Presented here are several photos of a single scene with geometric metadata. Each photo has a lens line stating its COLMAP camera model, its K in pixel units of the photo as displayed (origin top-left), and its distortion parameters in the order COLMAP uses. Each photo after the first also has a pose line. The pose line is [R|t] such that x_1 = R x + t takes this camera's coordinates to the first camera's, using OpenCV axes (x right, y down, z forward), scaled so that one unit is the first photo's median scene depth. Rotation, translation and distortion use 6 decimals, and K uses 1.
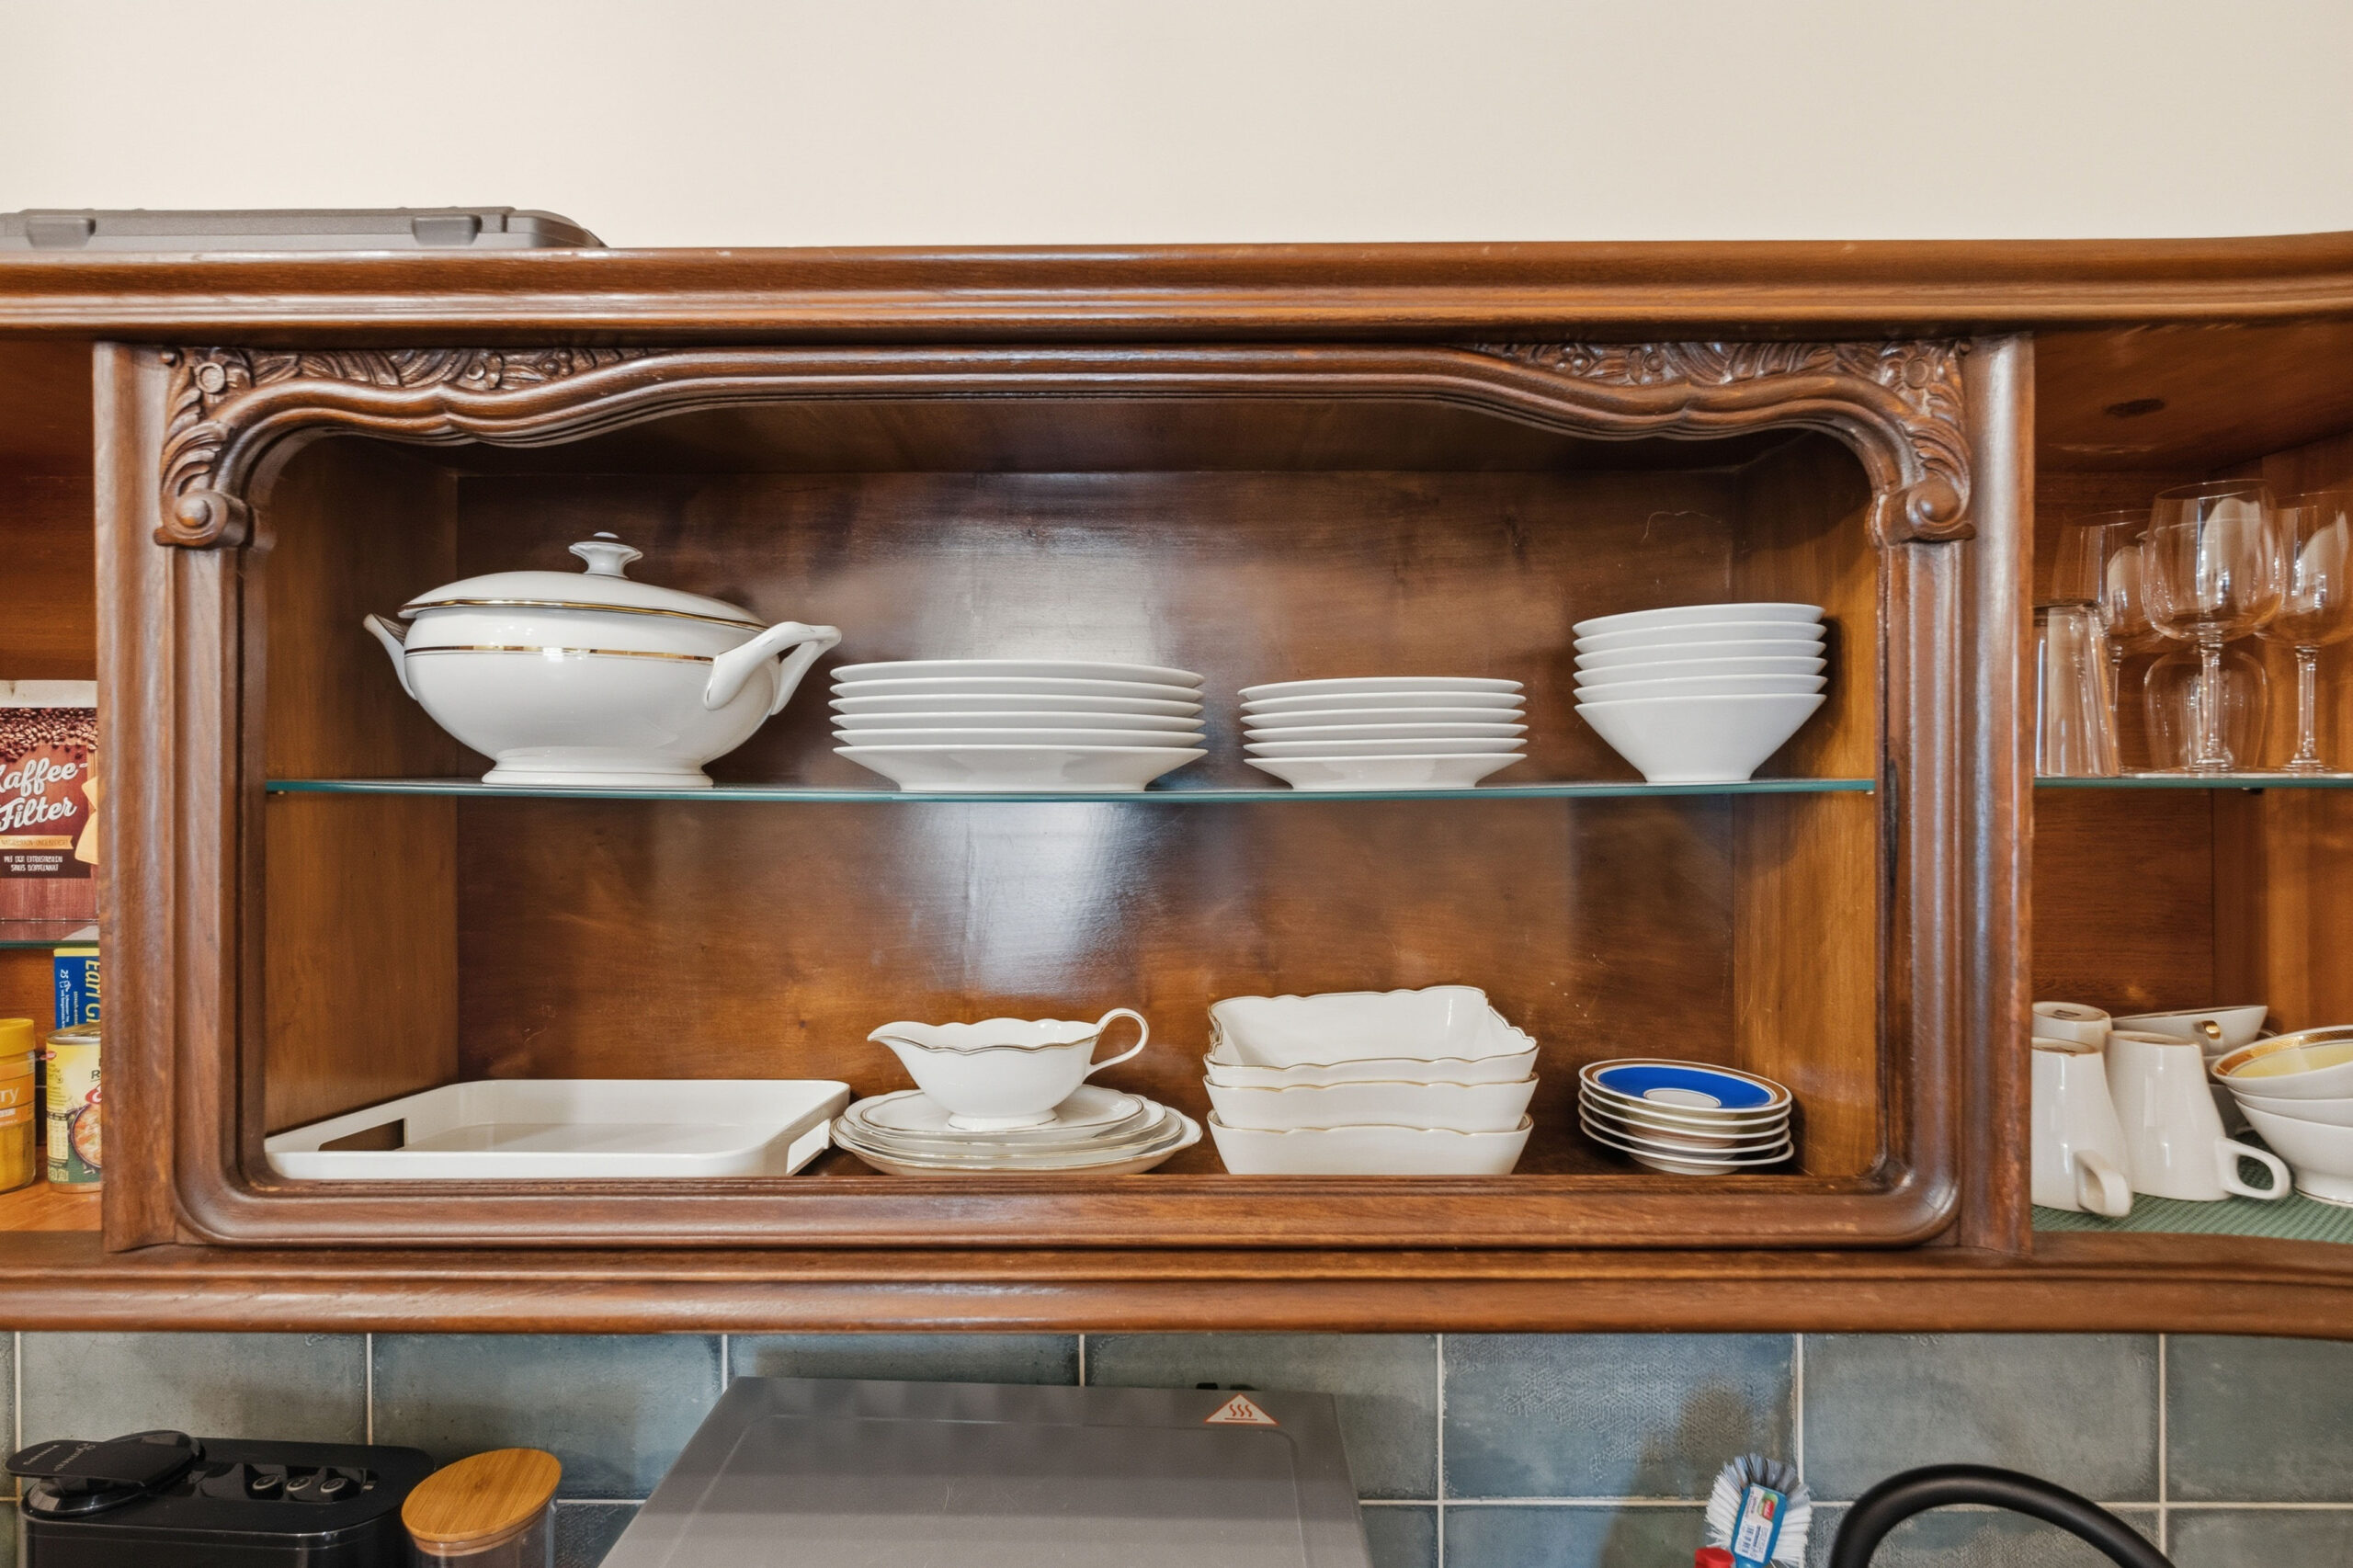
lens RADIAL K [[1181.6, 0, 1171.6], [0, 1181.6, 777.5], [0, 0, 1]] dist [0.001327, 0.000310]
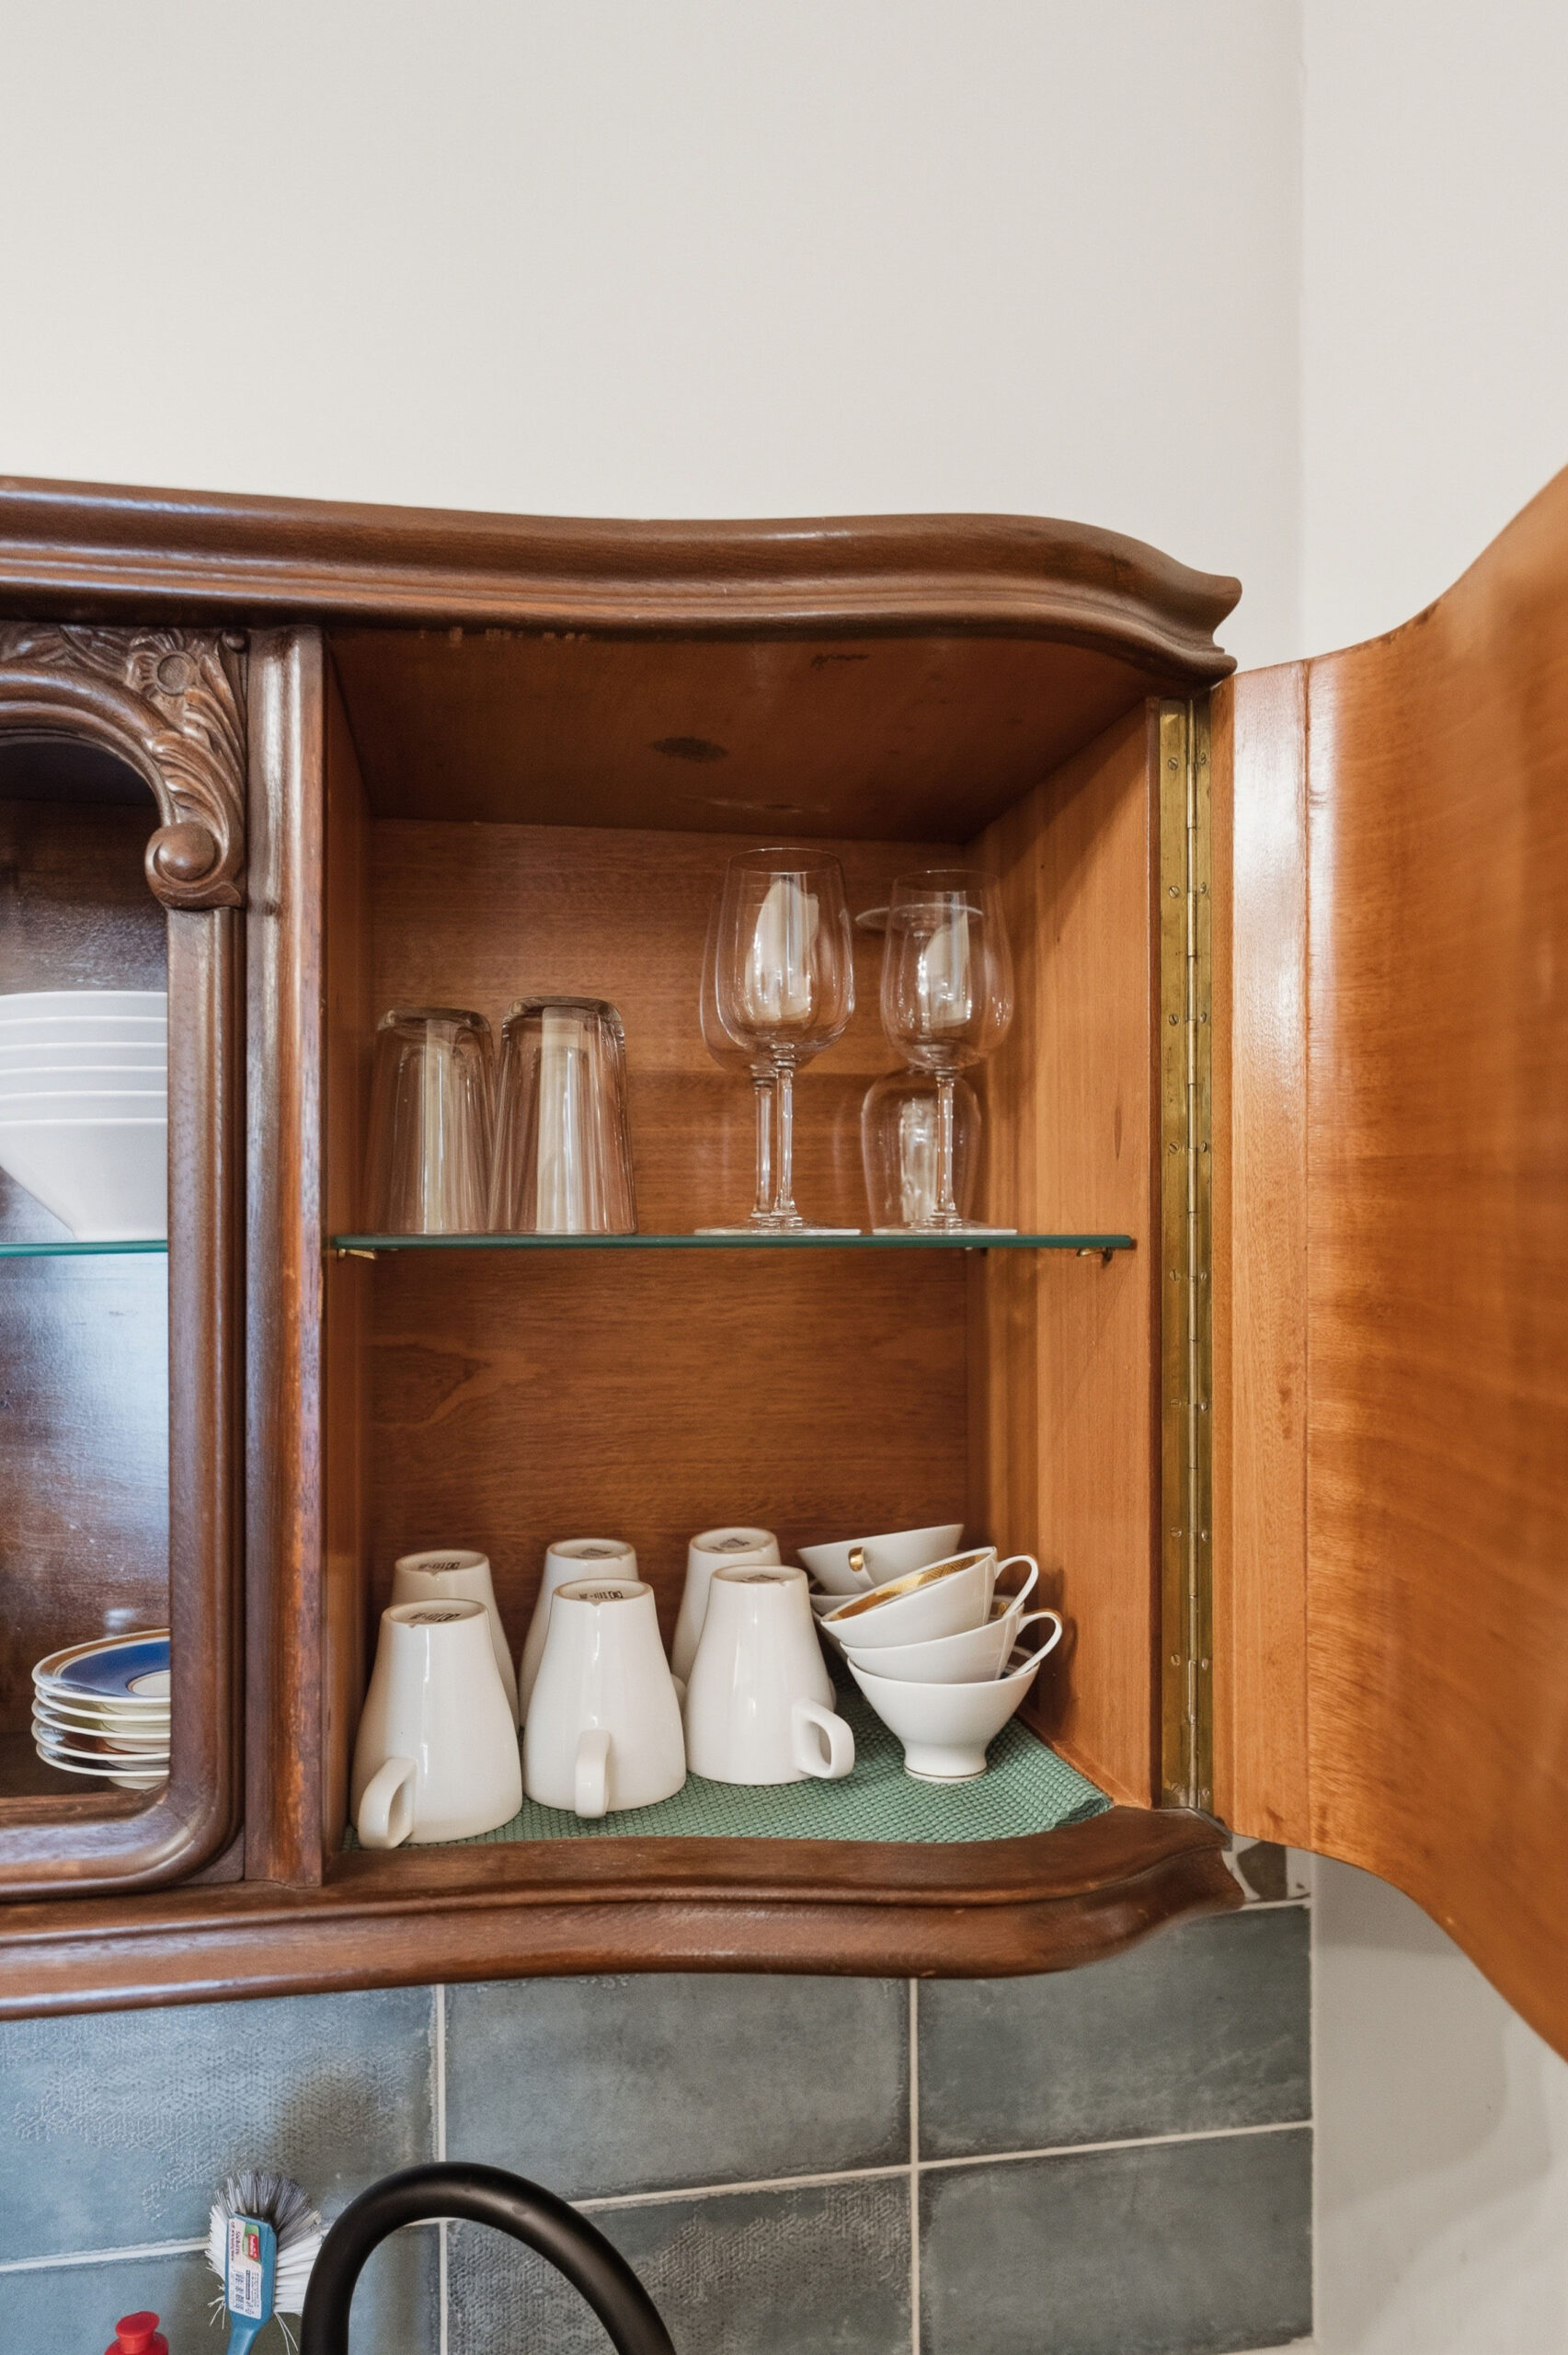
lens RADIAL K [[1577.4, 0, 783.3], [0, 1577.4, 1231.2], [0, 0, 1]] dist [0.001334, 0.001661]
pose [[0.983233, -0.001455, 0.182350, 0.563682], [0.002081, 0.999993, -0.003241, 0.001246], [-0.182344, 0.003566, 0.983228, -0.009332]]
